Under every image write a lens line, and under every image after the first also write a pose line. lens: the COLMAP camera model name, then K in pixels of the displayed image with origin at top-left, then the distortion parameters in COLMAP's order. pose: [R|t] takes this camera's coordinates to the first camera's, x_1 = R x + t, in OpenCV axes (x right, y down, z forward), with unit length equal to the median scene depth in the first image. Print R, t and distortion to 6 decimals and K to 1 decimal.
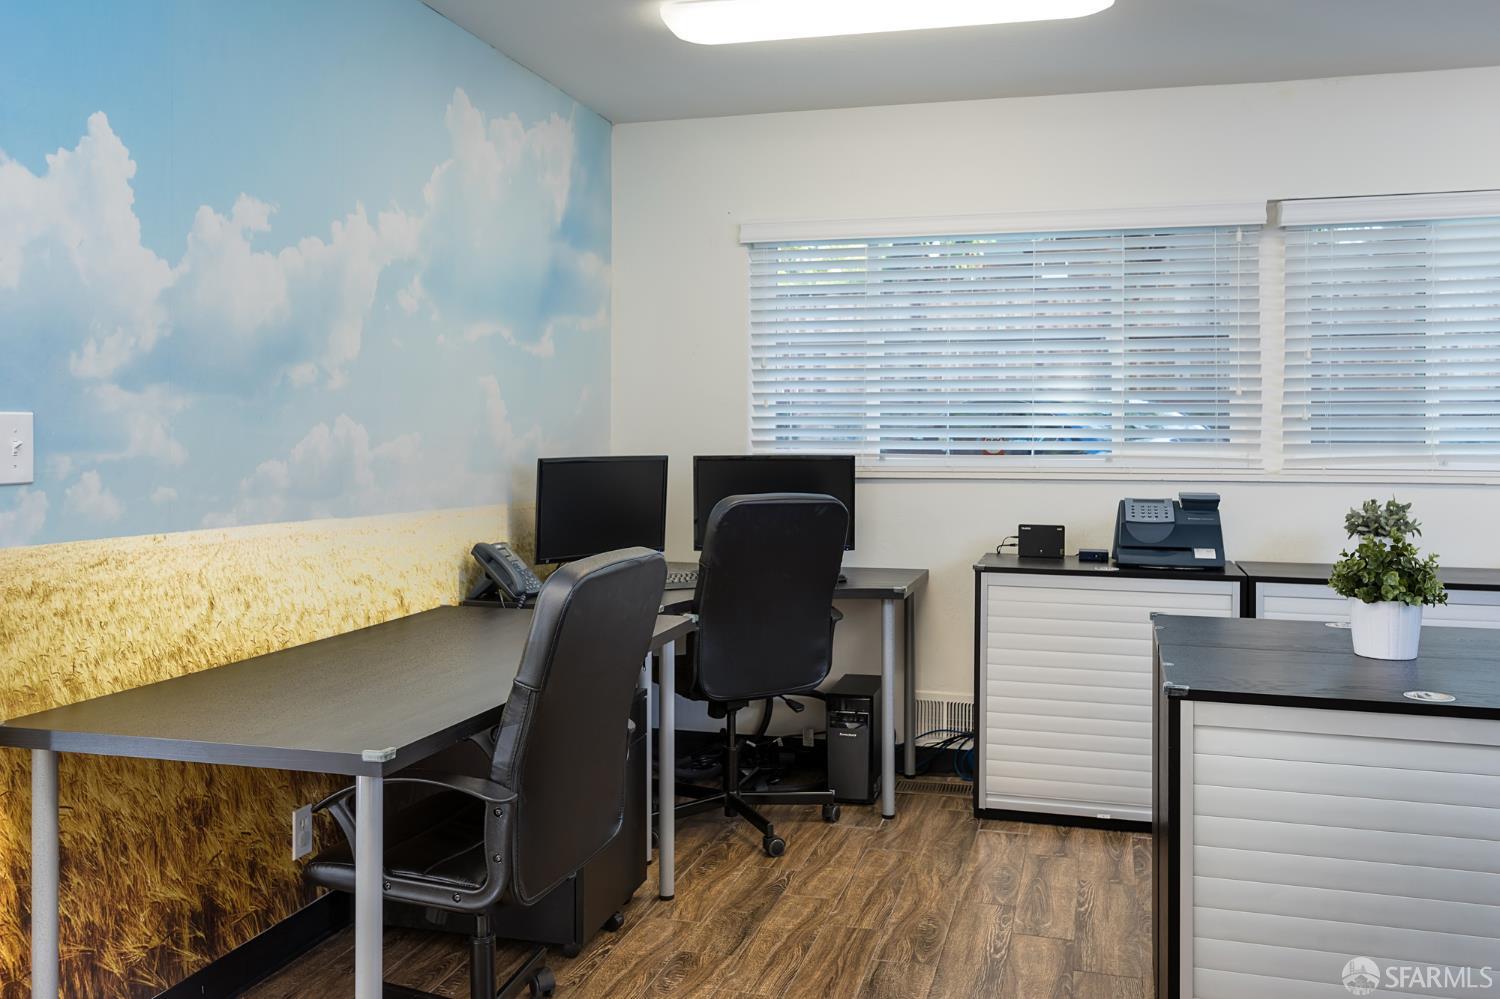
lens RADIAL K [[1232.5, 0, 750.0], [0, 1232.5, 499.5], [0, 0, 1]] dist [-0.004055, -0.002798]
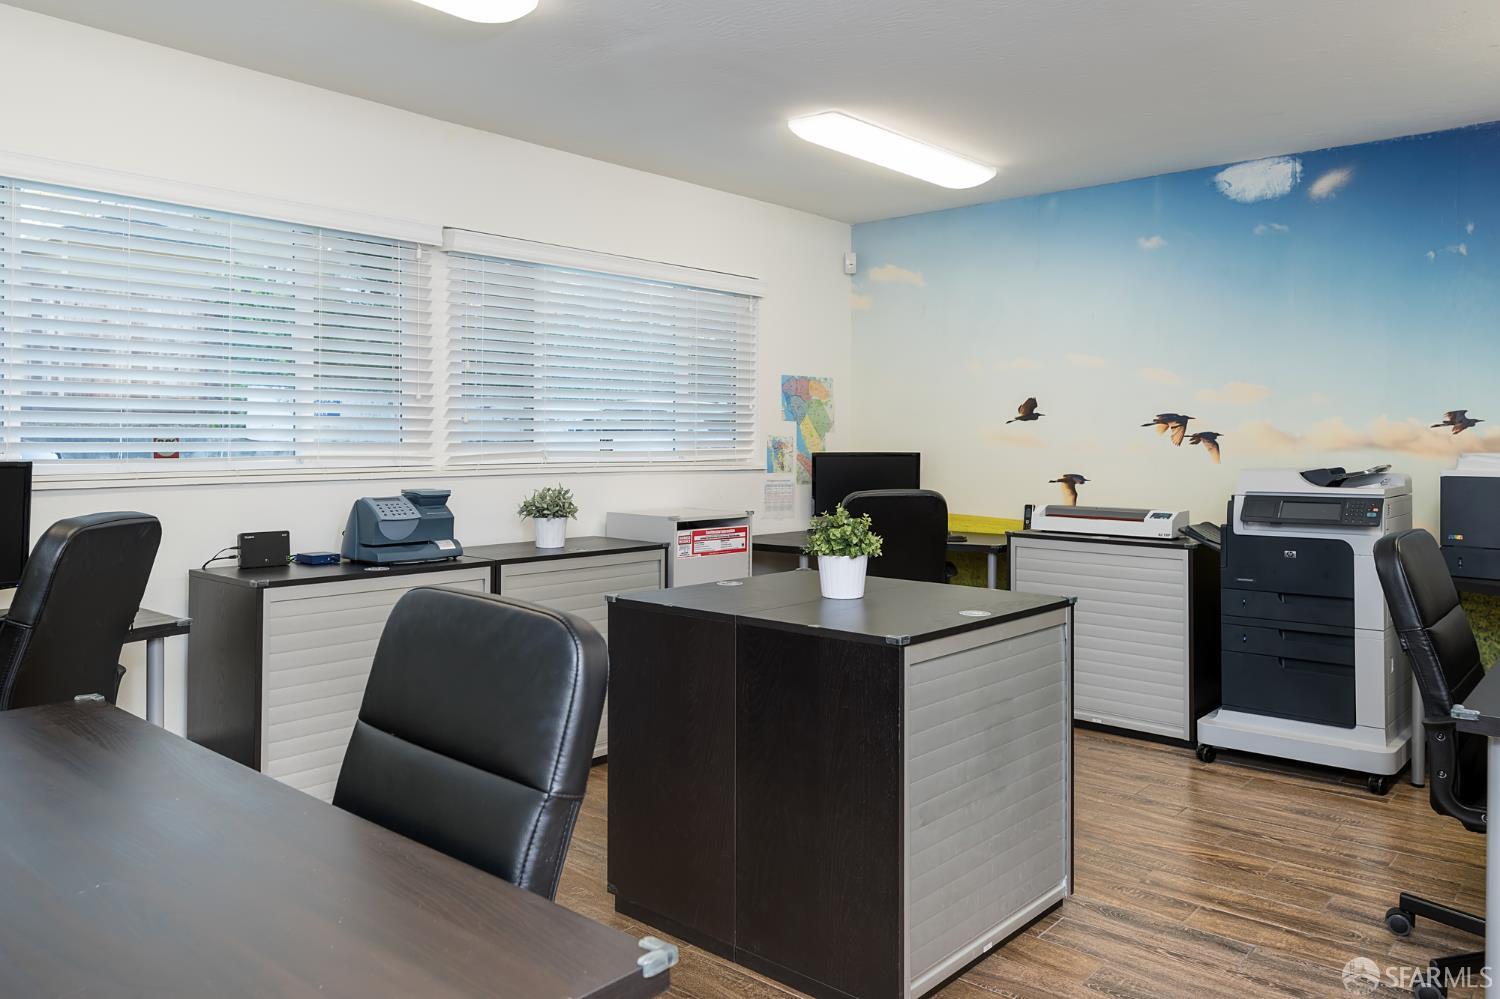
lens RADIAL K [[1101.3, 0, 750.9], [0, 1101.3, 473.2], [0, 0, 1]] dist [0.004934, 0.002241]
pose [[0.414389, -0.030014, 0.909605, -0.376327], [0.048428, 0.998767, 0.010894, -0.015393], [-0.908811, 0.039536, 0.415331, 0.336337]]
